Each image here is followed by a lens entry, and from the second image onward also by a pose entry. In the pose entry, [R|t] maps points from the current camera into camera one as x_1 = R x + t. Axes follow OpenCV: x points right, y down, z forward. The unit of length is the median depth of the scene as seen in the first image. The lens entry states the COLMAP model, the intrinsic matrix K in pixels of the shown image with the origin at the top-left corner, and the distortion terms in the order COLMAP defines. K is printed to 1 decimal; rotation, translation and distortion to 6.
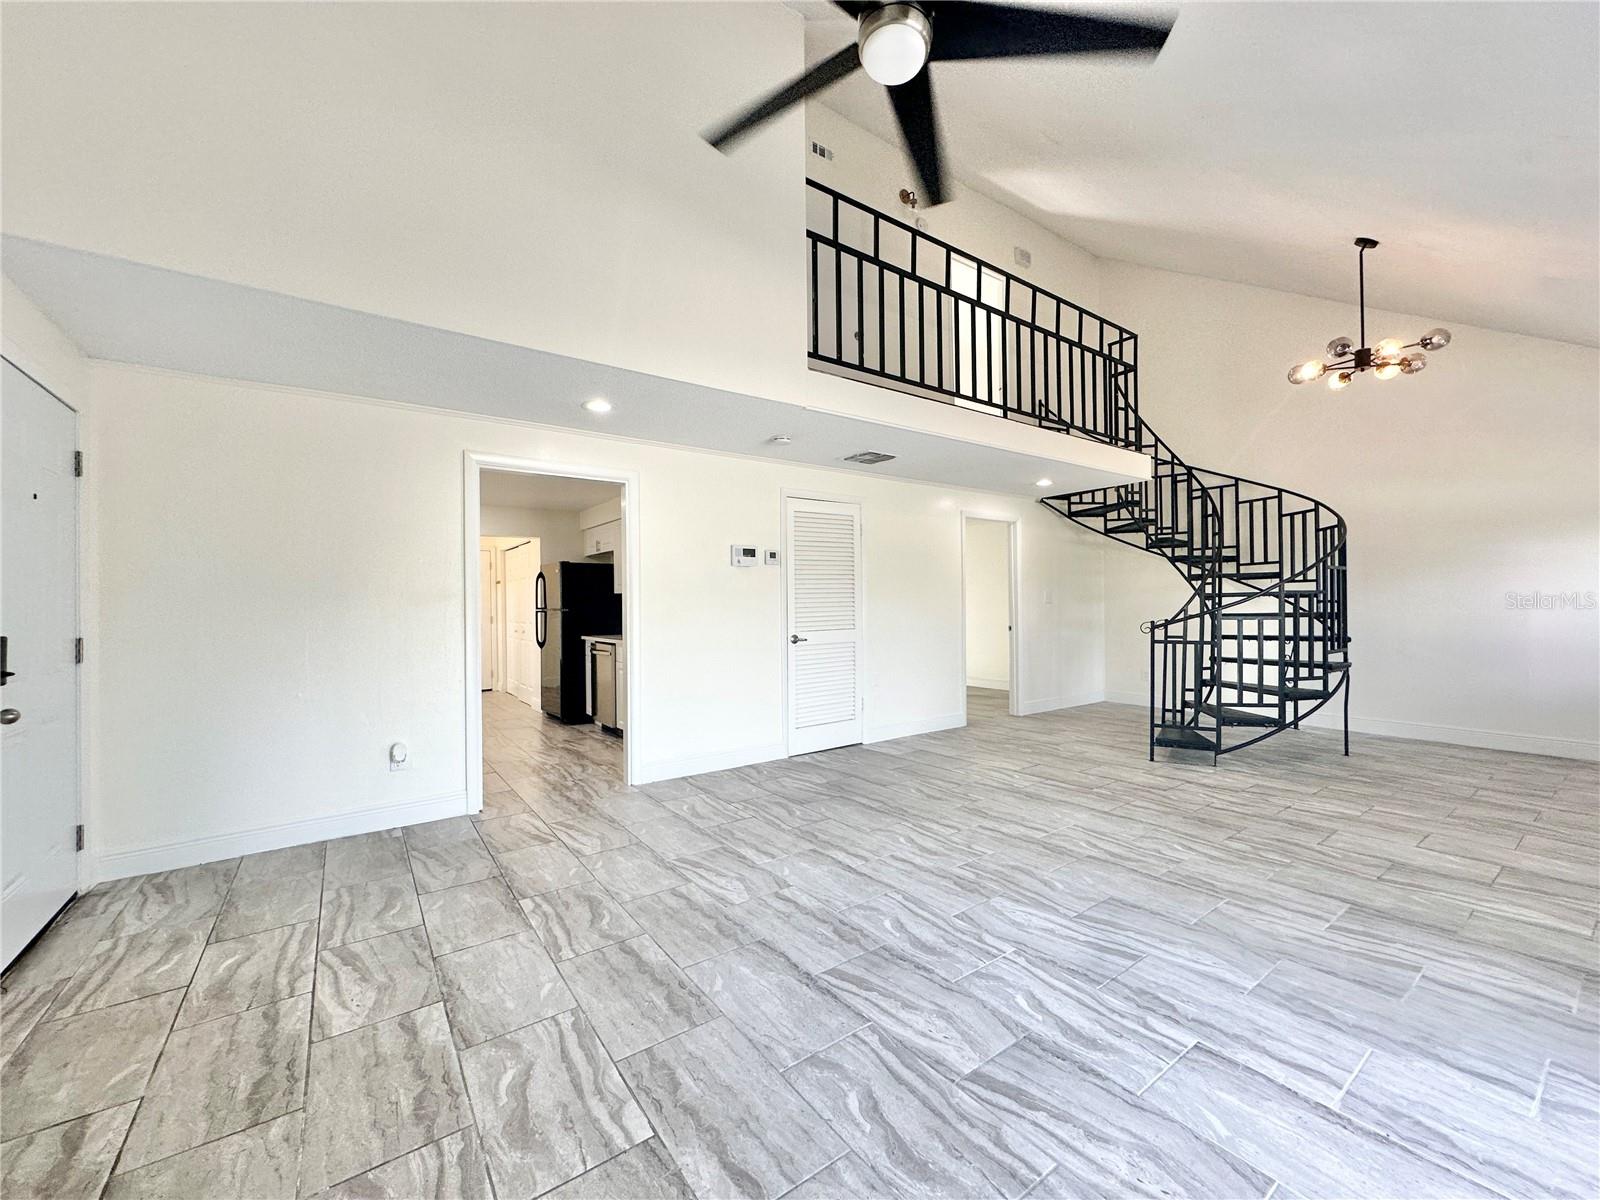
lens RADIAL K [[639.1, 0, 802.3], [0, 639.1, 601.0], [0, 0, 1]] dist [-0.002660, 0.000804]
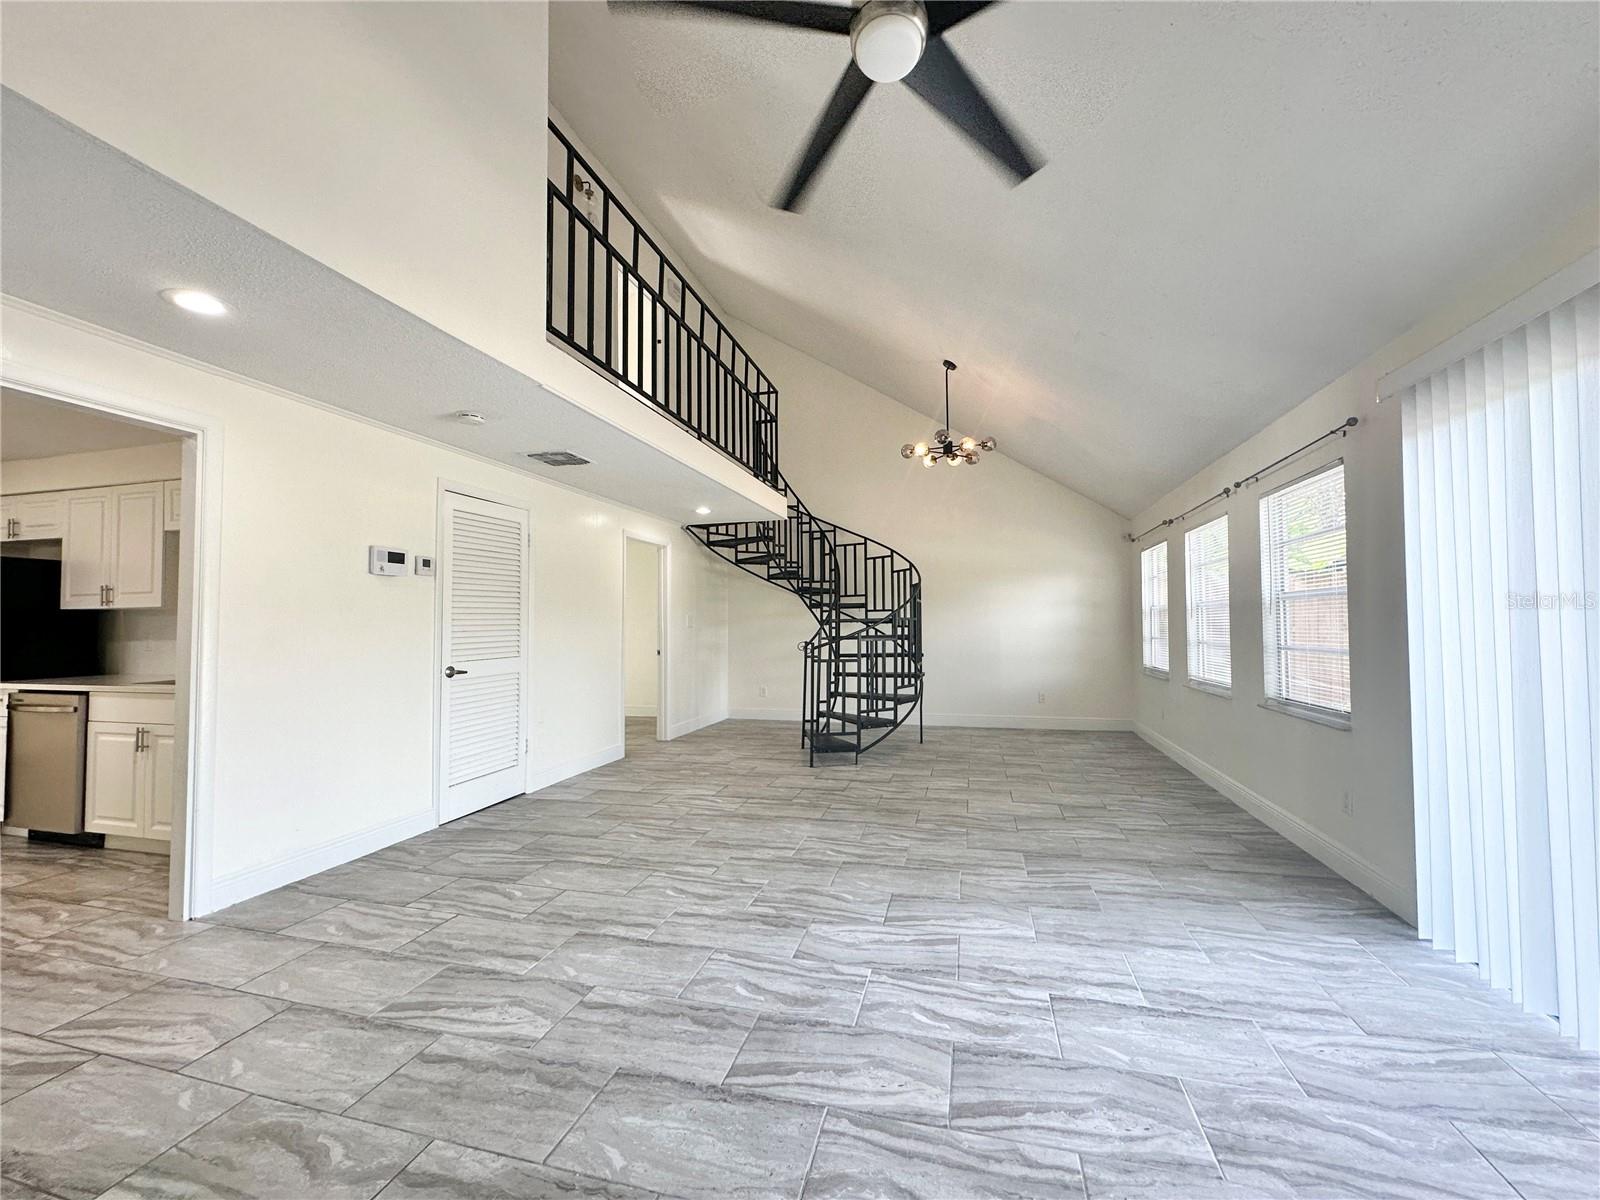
lens RADIAL K [[639.1, 0, 803.0], [0, 639.1, 601.8], [0, 0, 1]] dist [-0.002660, 0.000804]
pose [[0.774959, 0.028110, 0.631386, -0.255923], [-0.004081, 0.999212, -0.039477, 0.004399], [-0.631998, 0.028017, 0.774463, 0.174776]]
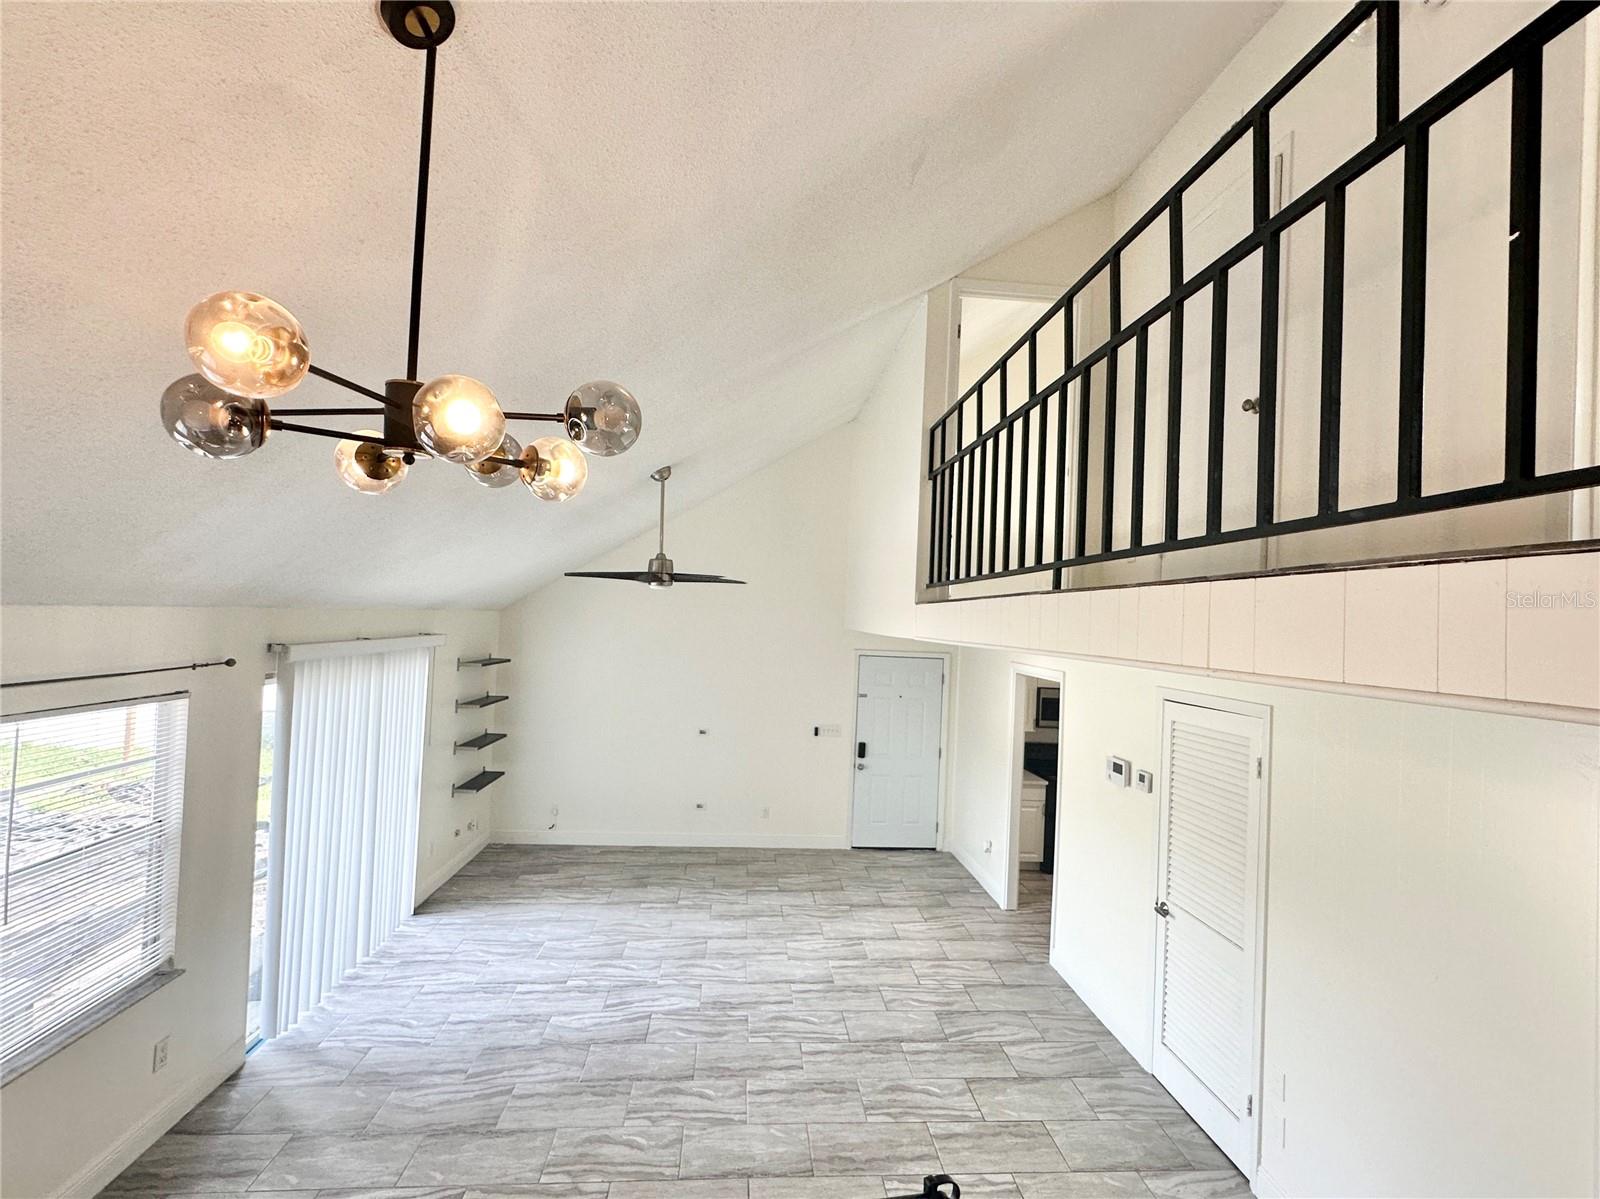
lens RADIAL K [[716.9, 0, 804.3], [0, 716.9, 602.3], [0, 0, 1]] dist [-0.002216, 0.000044]
pose [[-0.512678, -0.031426, -0.858006, 1.254251], [-0.033839, 0.999293, -0.016381, -0.356984], [0.857914, 0.020635, -0.513379, 1.556267]]
